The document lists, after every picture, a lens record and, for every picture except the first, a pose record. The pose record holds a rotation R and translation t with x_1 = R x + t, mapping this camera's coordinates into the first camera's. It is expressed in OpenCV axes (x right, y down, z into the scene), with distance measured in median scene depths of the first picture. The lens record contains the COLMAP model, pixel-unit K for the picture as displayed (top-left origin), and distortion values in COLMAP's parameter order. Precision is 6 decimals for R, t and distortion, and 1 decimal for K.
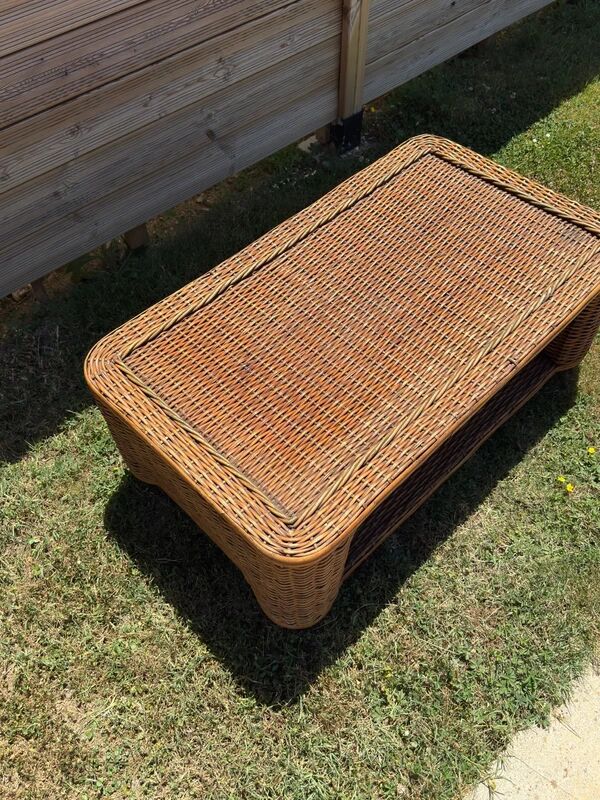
lens RADIAL K [[647.0, 0, 300.0], [0, 647.0, 400.0], [0, 0, 1]] dist [0.072806, -0.138477]
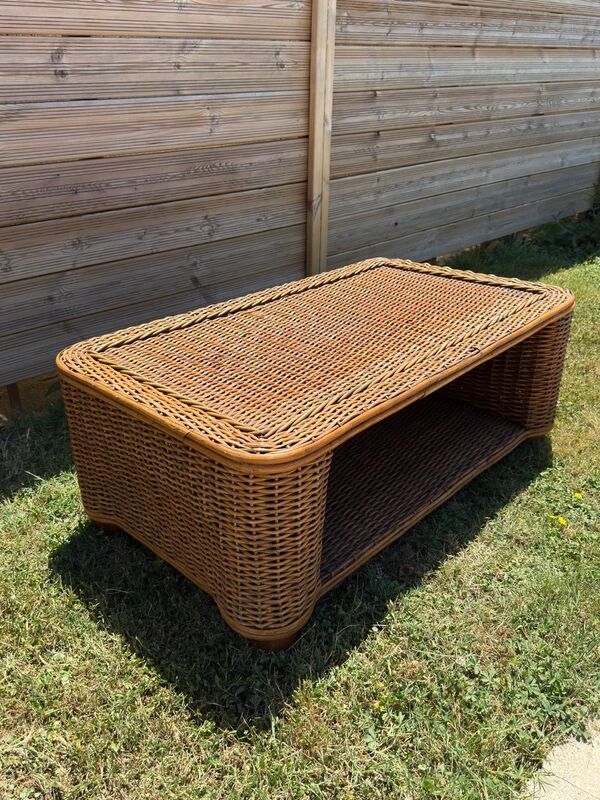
lens RADIAL K [[647.0, 0, 300.0], [0, 647.0, 400.0], [0, 0, 1]] dist [0.072806, -0.138477]
pose [[0.999213, -0.003324, 0.039538, 0.003129], [0.021517, 0.882630, -0.469575, 0.402206], [-0.033336, 0.470056, 0.882007, 0.107418]]
